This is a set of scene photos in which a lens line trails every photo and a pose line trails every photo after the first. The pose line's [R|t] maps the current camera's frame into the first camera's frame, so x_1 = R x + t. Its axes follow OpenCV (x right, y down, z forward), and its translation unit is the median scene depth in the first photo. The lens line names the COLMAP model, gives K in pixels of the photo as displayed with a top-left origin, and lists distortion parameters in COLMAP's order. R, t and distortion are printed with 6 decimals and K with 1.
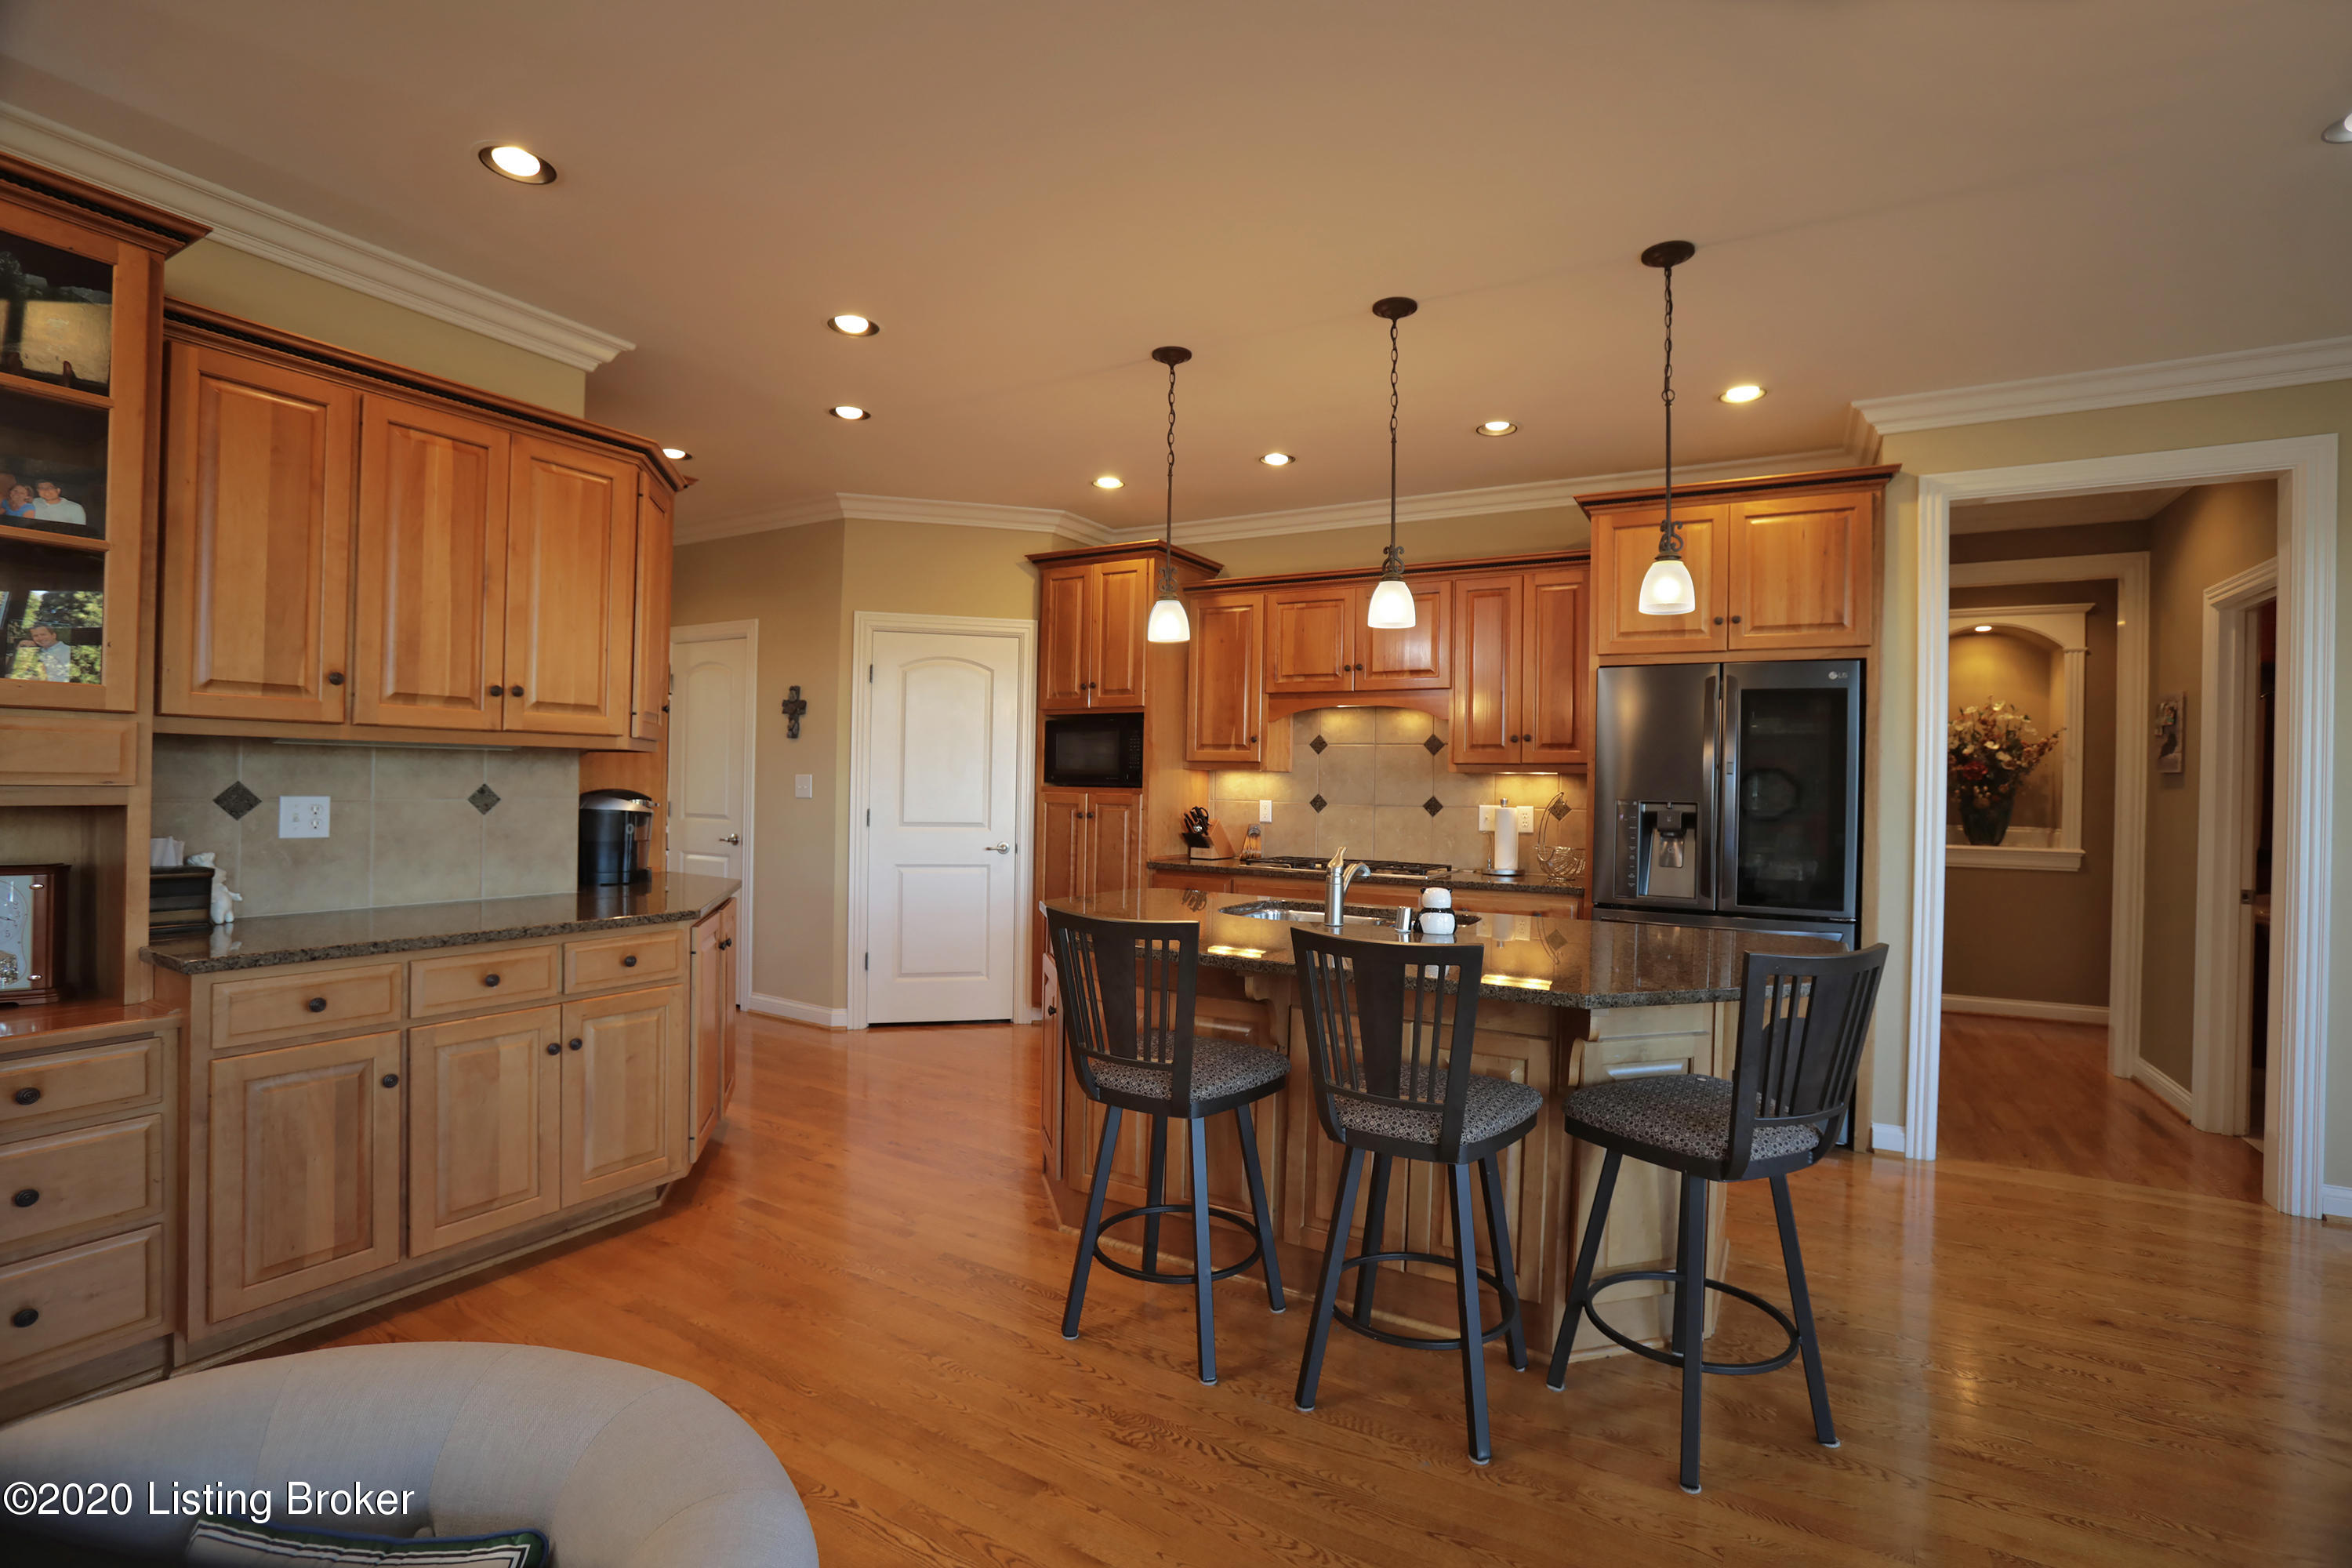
lens RADIAL K [[1070.1, 0, 1168.5], [0, 1070.1, 787.3], [0, 0, 1]] dist [-0.080267, 0.032150]
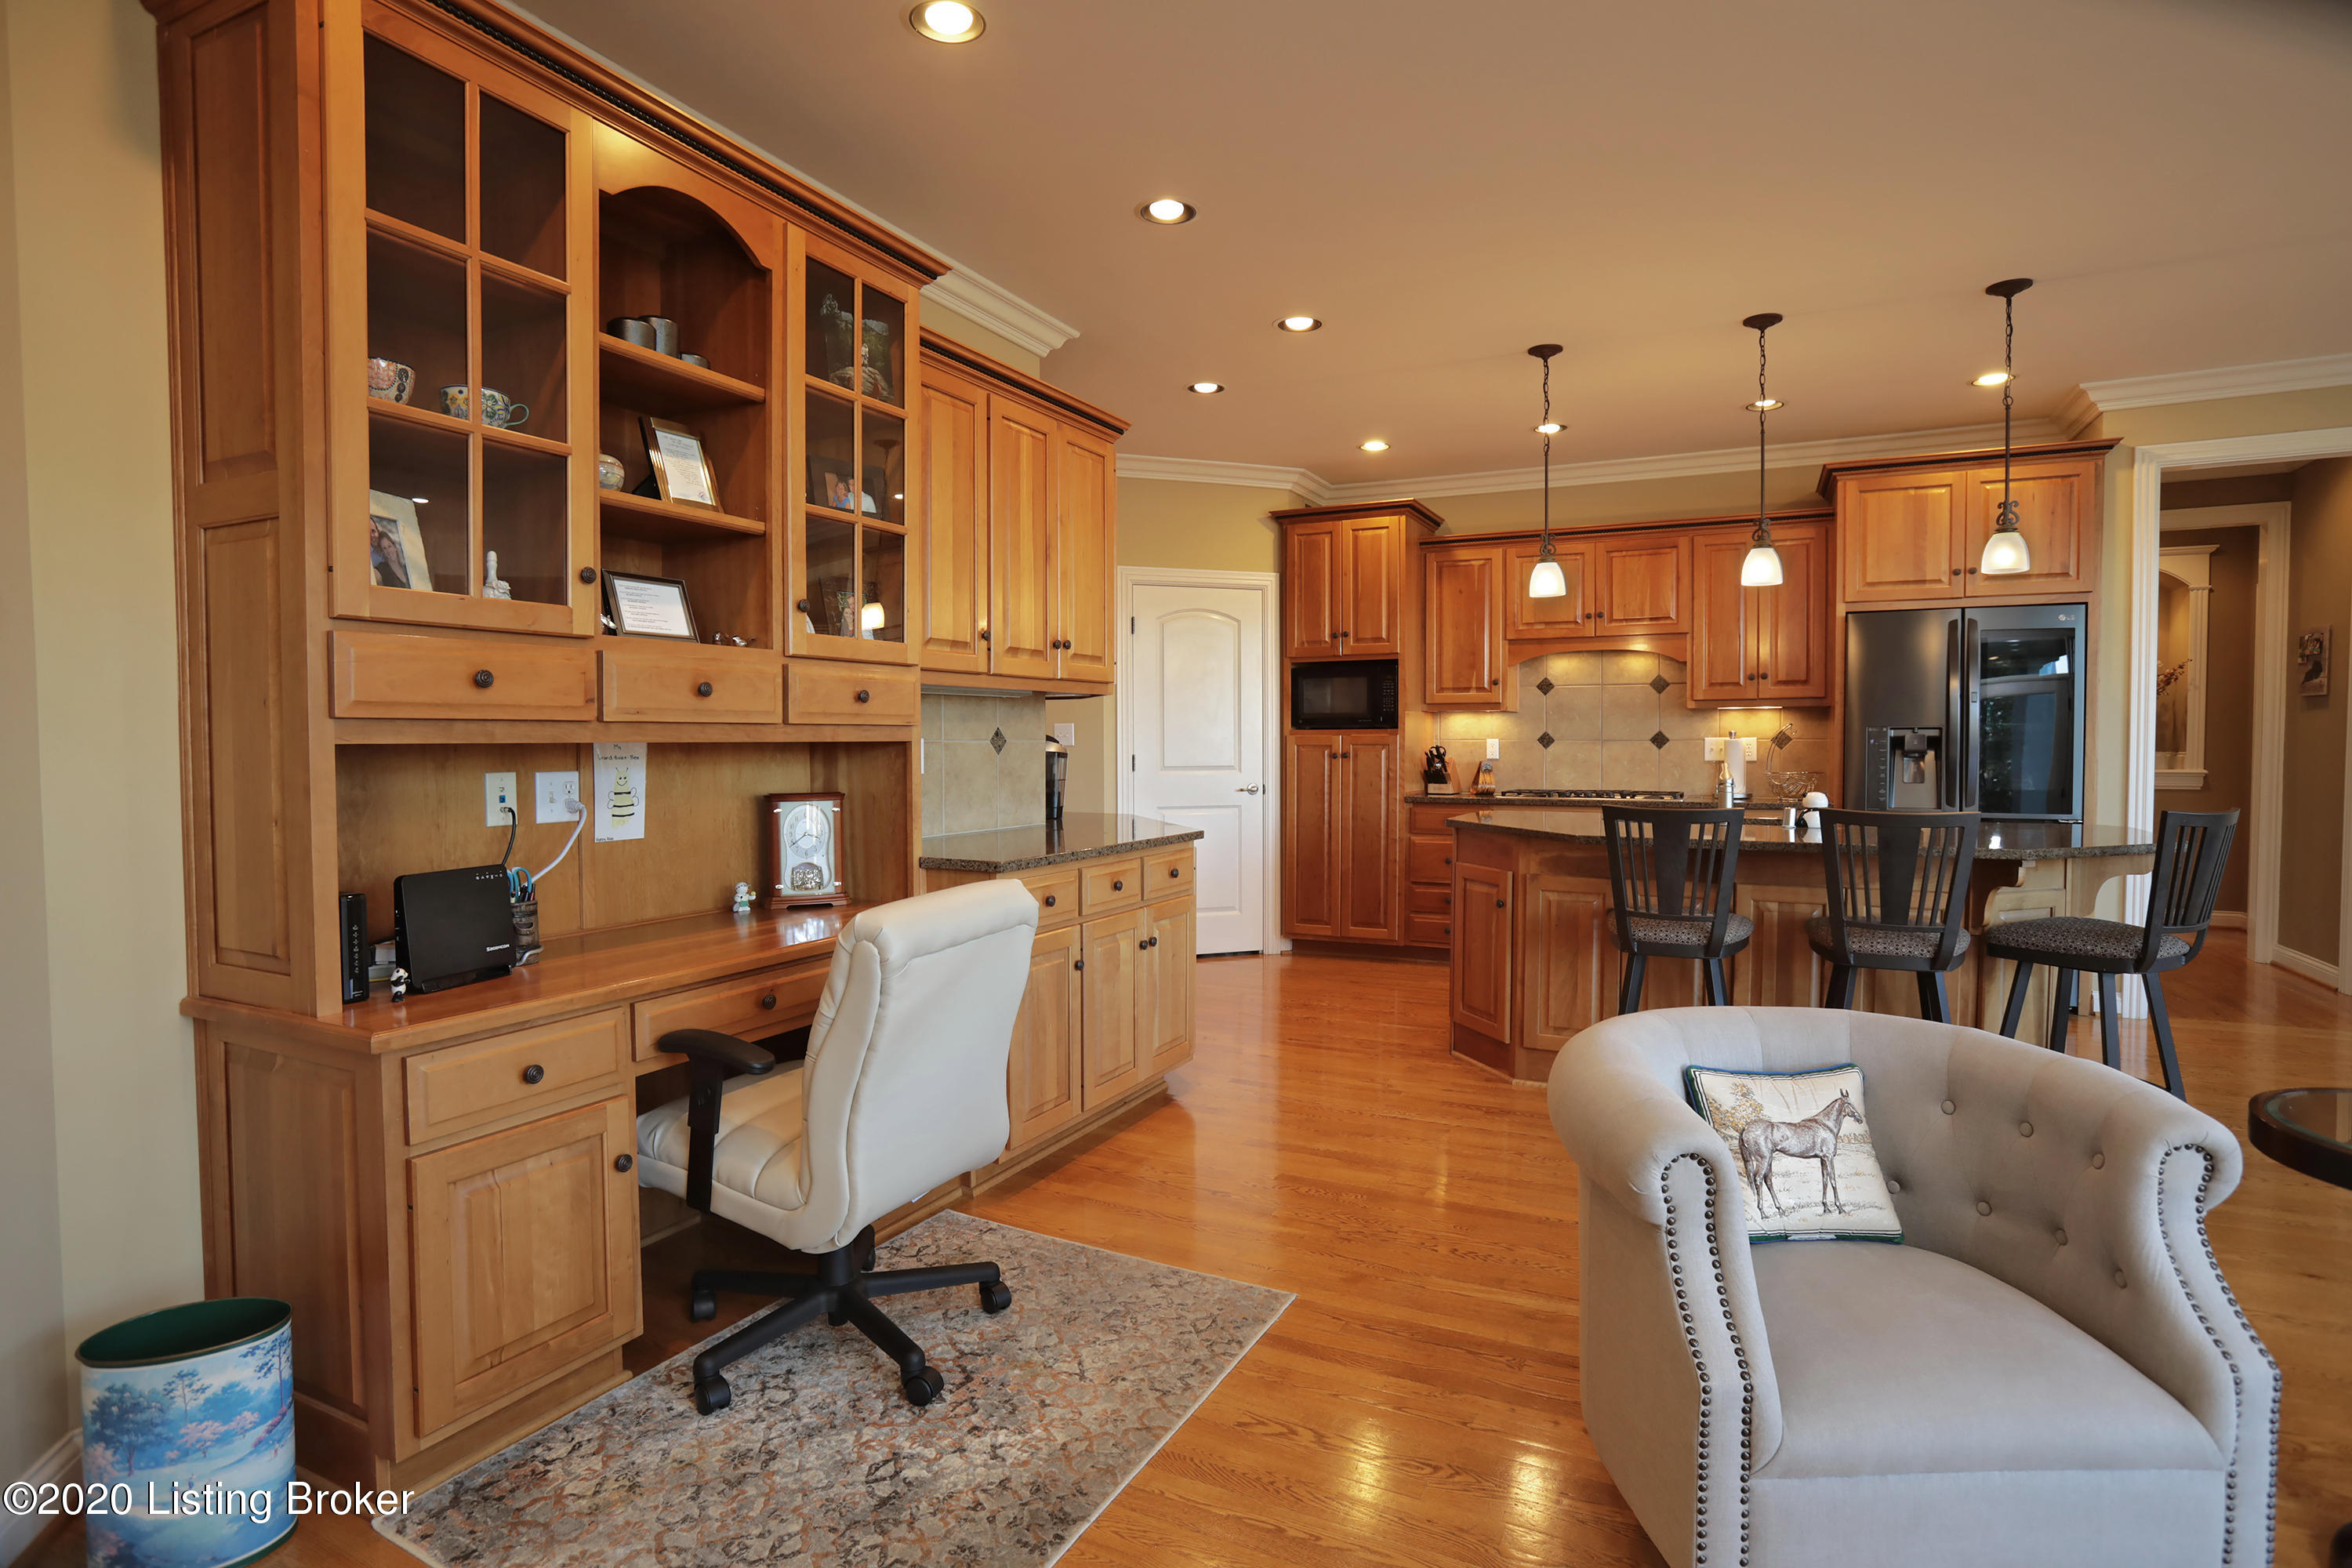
lens RADIAL K [[1195.4, 0, 1176.0], [0, 1195.4, 784.0], [0, 0, 1]] dist [-0.057747, 0.025499]
pose [[0.997249, -0.024659, 0.069908, -0.354797], [0.022436, 0.999223, 0.032402, 0.012906], [-0.070653, -0.030744, 0.997027, -0.201514]]
